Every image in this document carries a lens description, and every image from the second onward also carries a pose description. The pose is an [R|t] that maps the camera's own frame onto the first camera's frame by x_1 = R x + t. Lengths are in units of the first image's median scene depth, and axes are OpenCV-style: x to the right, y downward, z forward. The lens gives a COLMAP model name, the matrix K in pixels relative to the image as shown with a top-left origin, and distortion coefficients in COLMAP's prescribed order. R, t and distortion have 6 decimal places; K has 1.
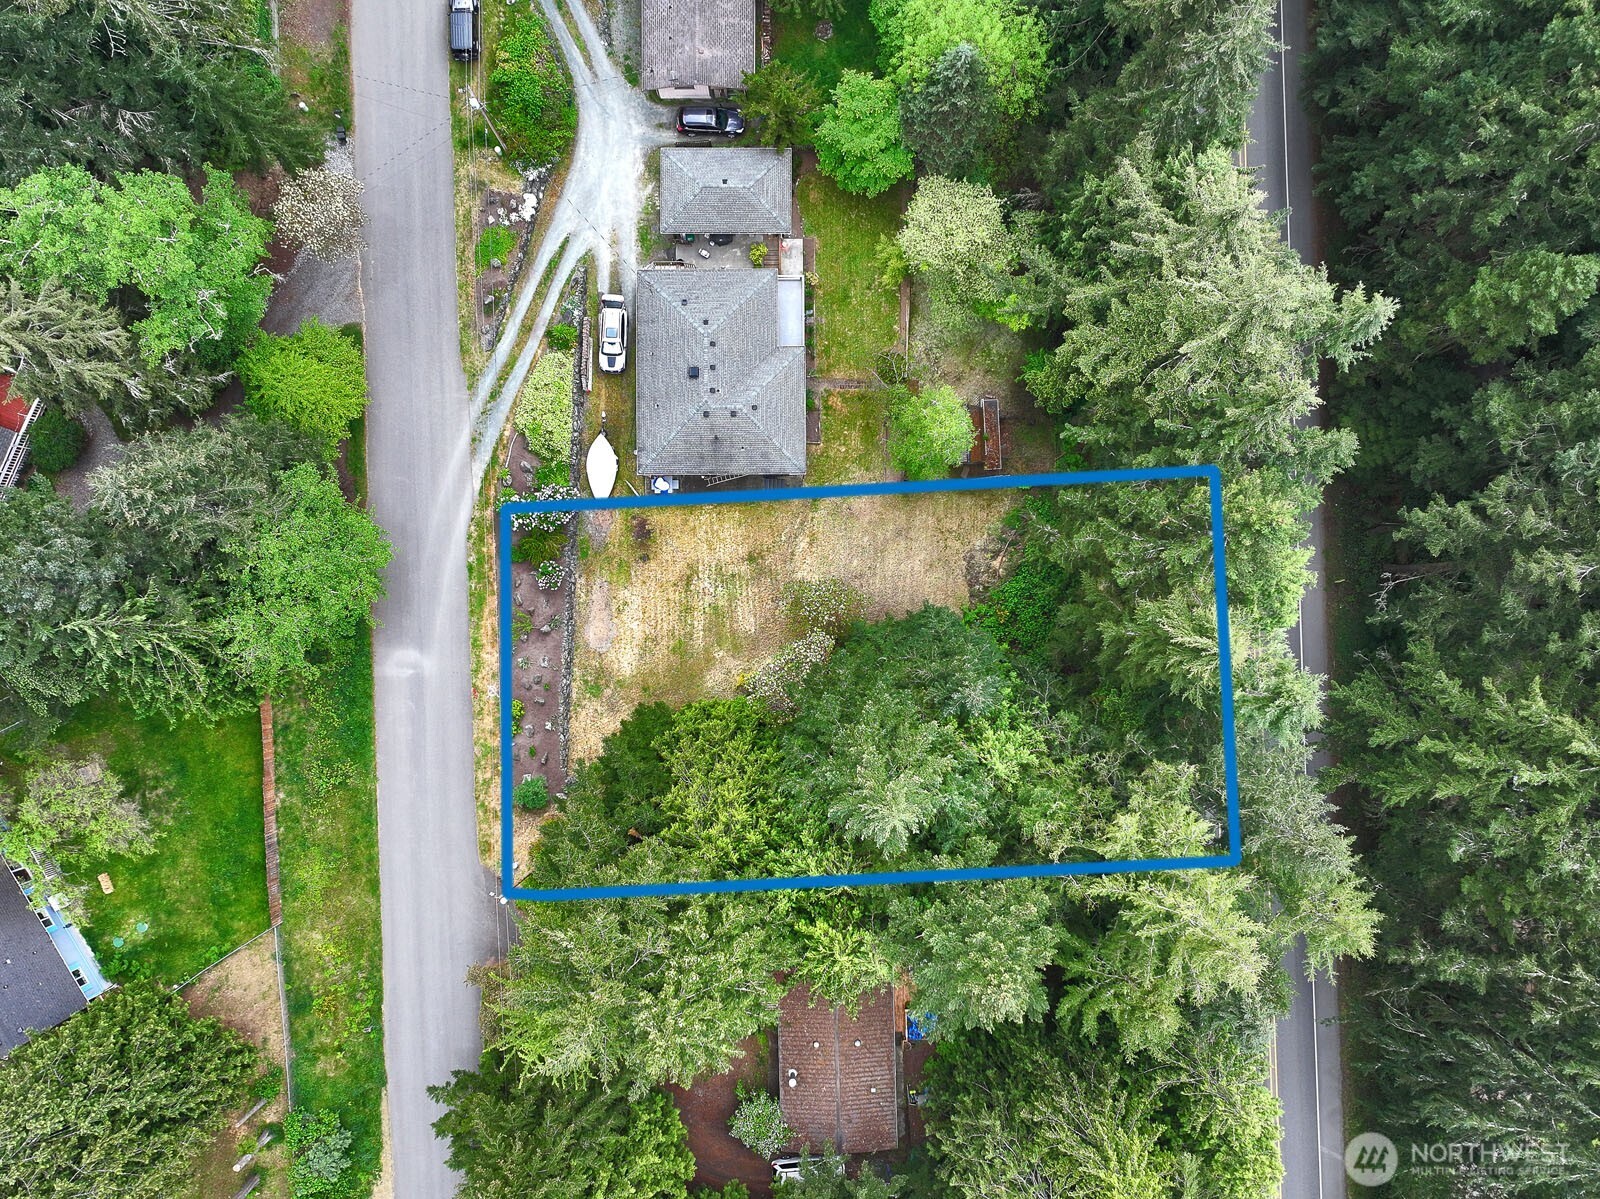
lens RADIAL K [[1265.5, 0, 800.0], [0, 1265.5, 599.5], [0, 0, 1]] dist [-0.001326, -0.000065]
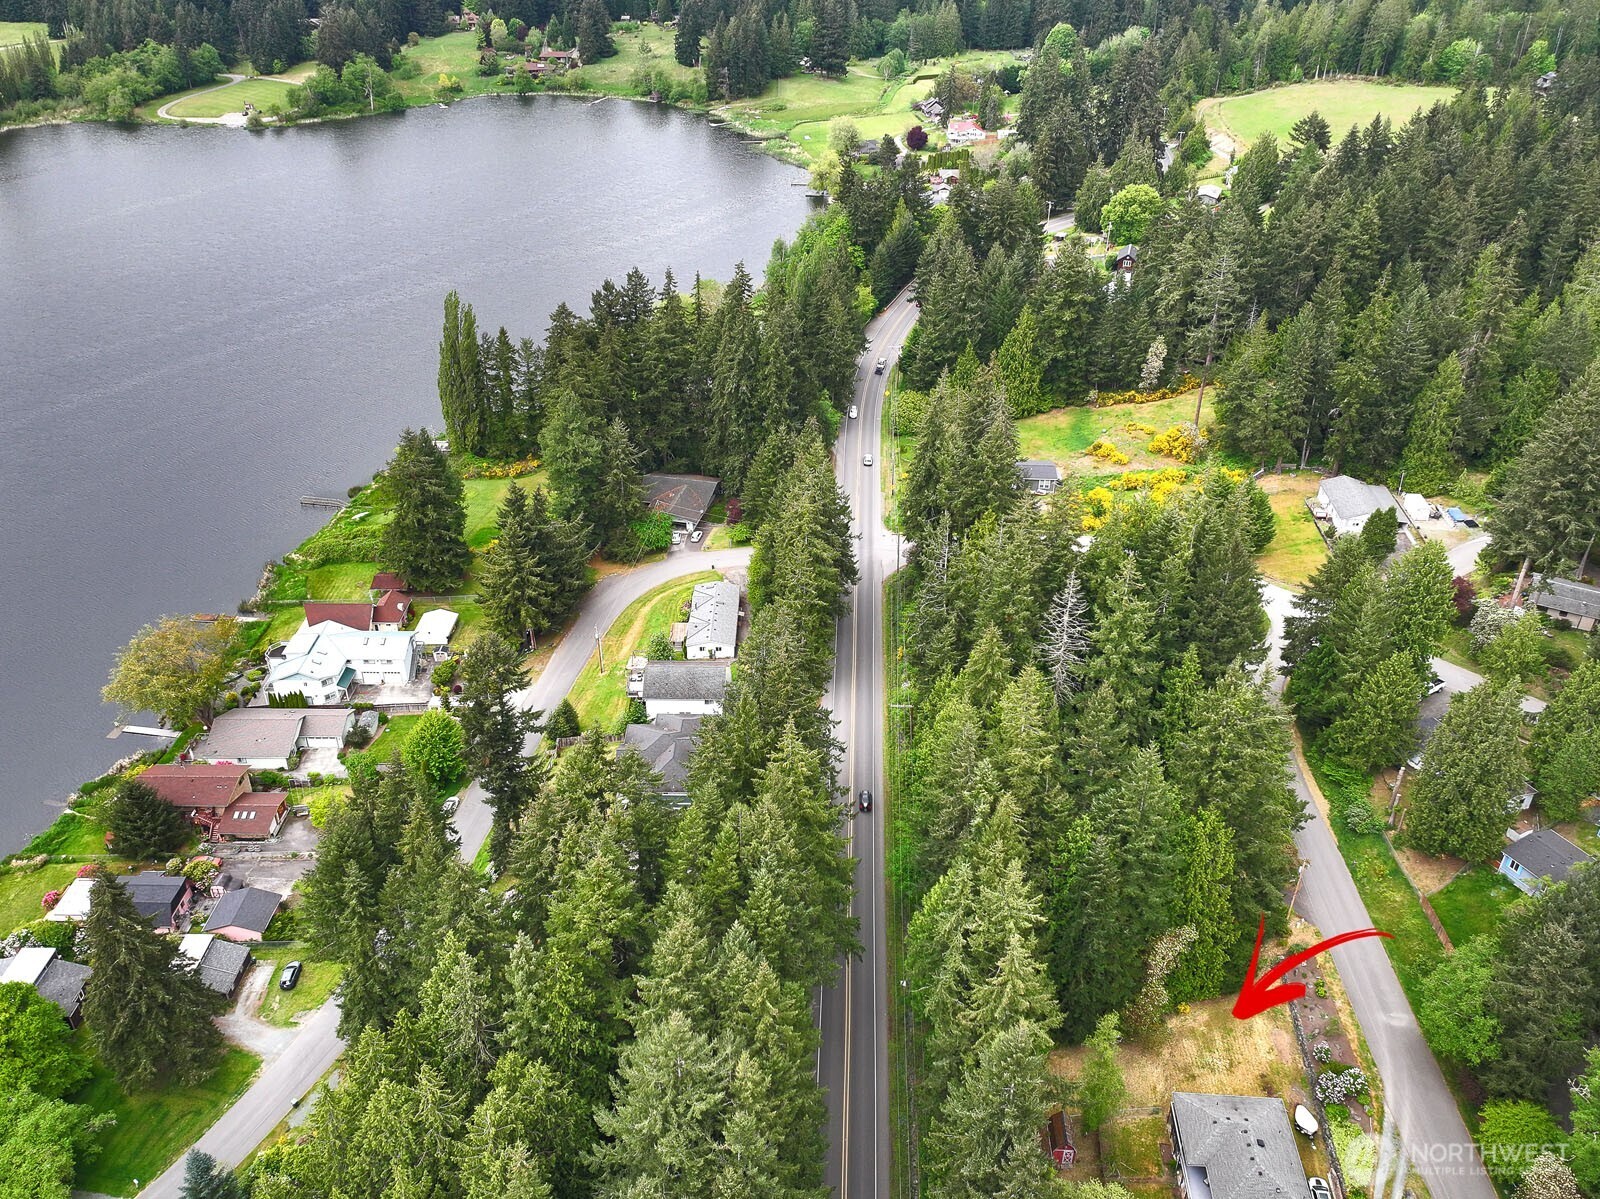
lens RADIAL K [[1265.5, 0, 800.0], [0, 1265.5, 599.5], [0, 0, 1]] dist [-0.001326, -0.000065]
pose [[-0.996597, -0.045863, 0.068494, 0.377148], [0.082291, -0.505248, 0.859042, -1.150986], [-0.004791, 0.861755, 0.507303, -0.311671]]
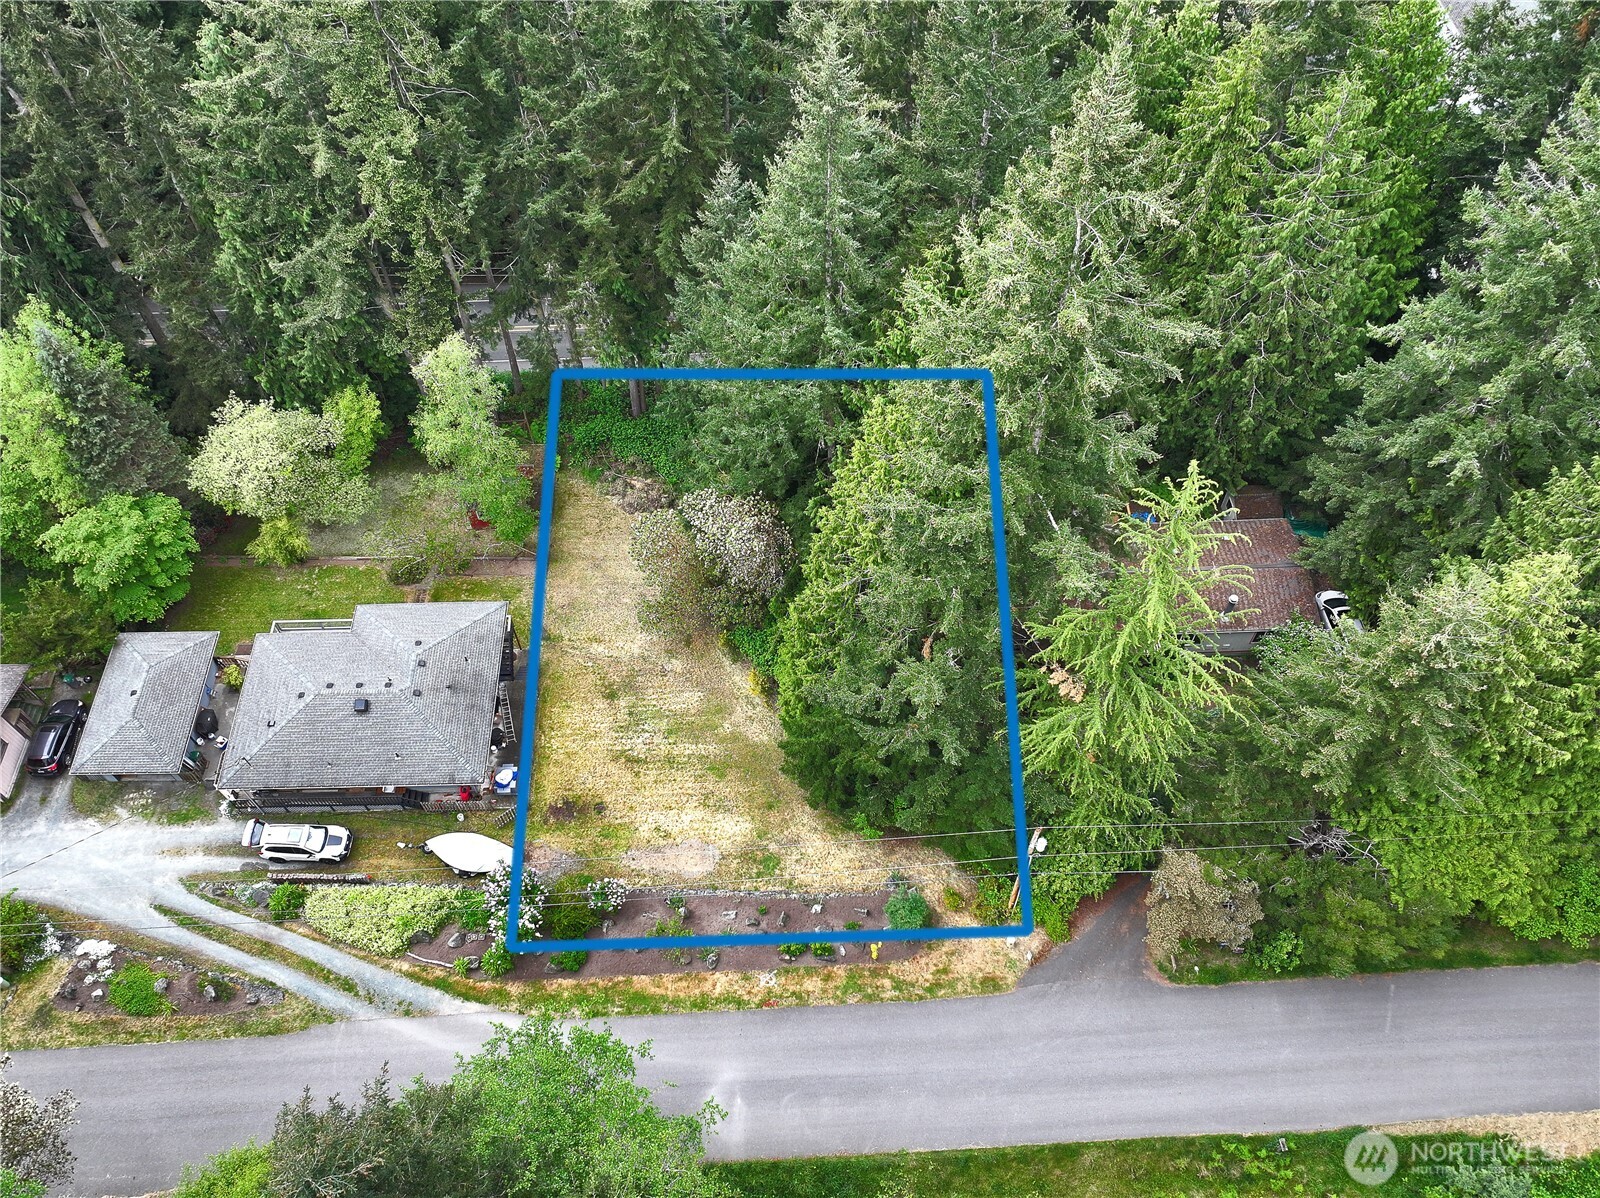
lens RADIAL K [[1265.5, 0, 800.0], [0, 1265.5, 599.0], [0, 0, 1]] dist [-0.001326, -0.000065]
pose [[-0.012909, -0.832883, 0.553299, -0.452428], [0.999917, -0.010733, 0.007173, 0.086646], [-0.000036, 0.553345, 0.832952, 0.292389]]
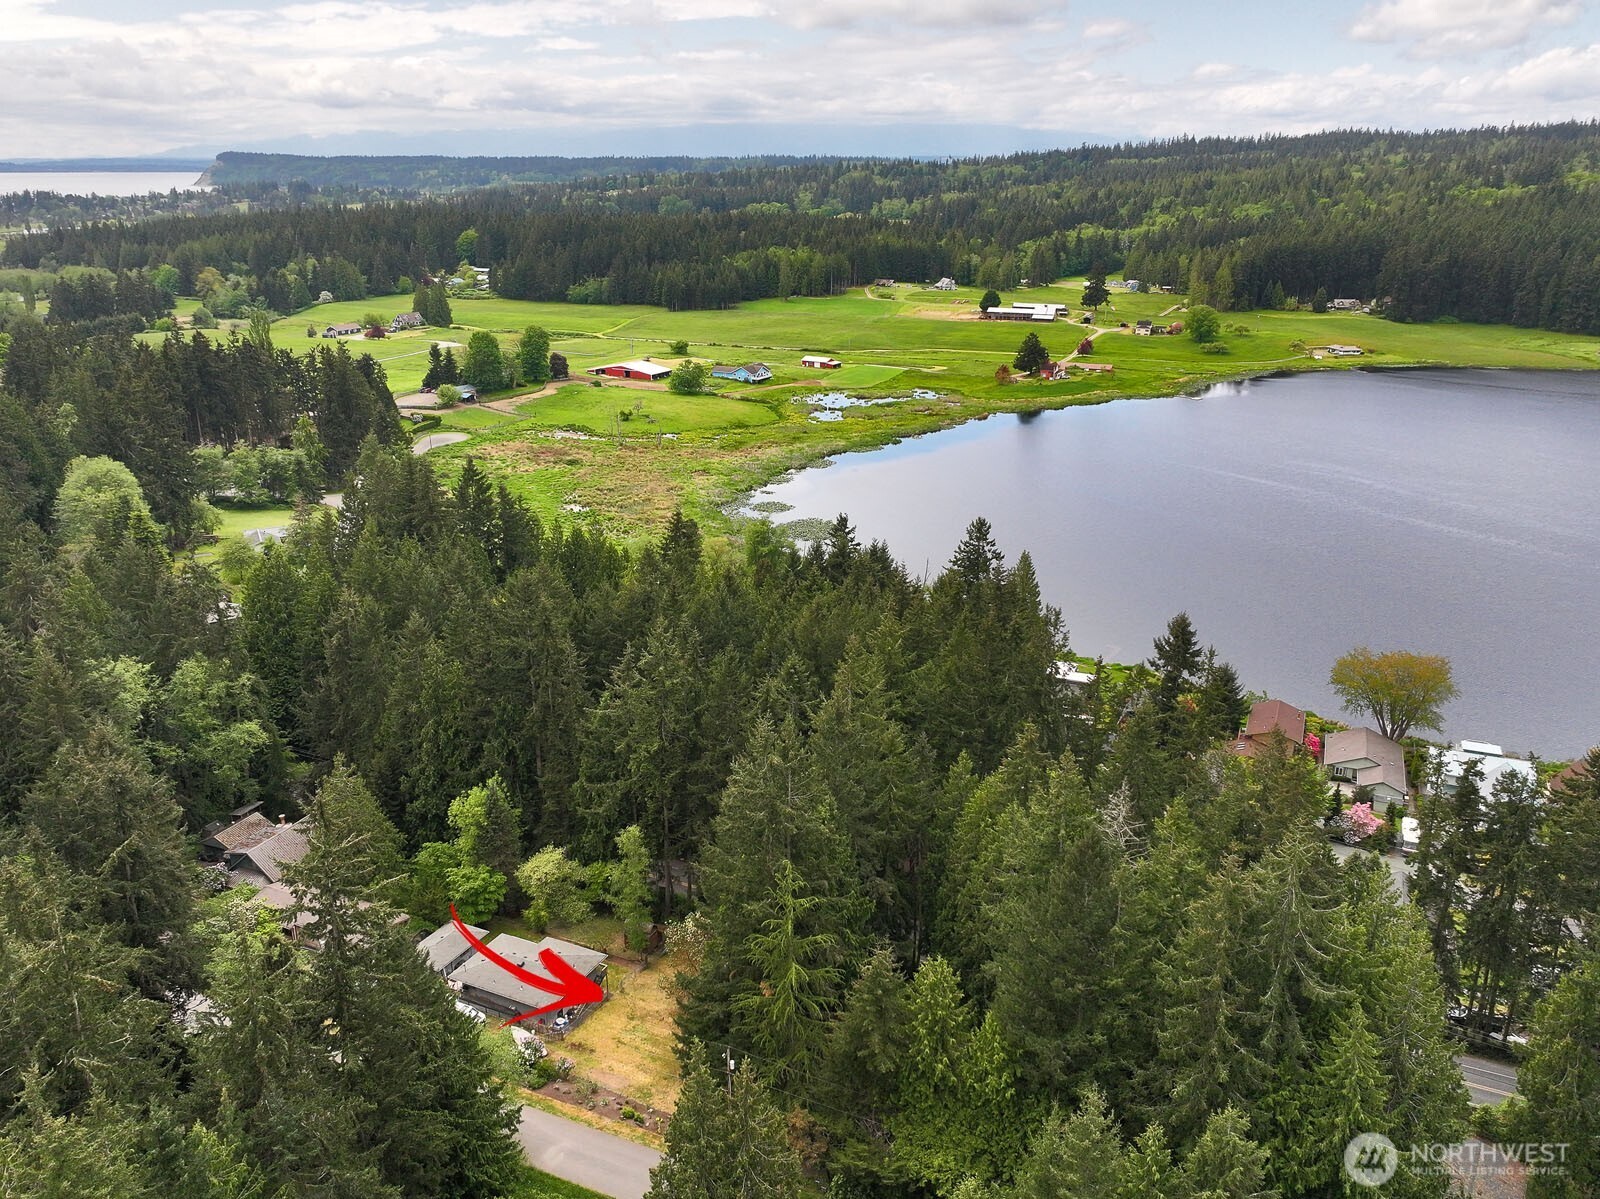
lens RADIAL K [[1265.5, 0, 800.0], [0, 1265.5, 599.5], [0, 0, 1]] dist [-0.001326, -0.000065]
pose [[0.446080, -0.292944, 0.845693, -1.161382], [0.894981, 0.151037, -0.419759, 0.762655], [-0.004765, 0.944125, 0.329554, -0.018611]]
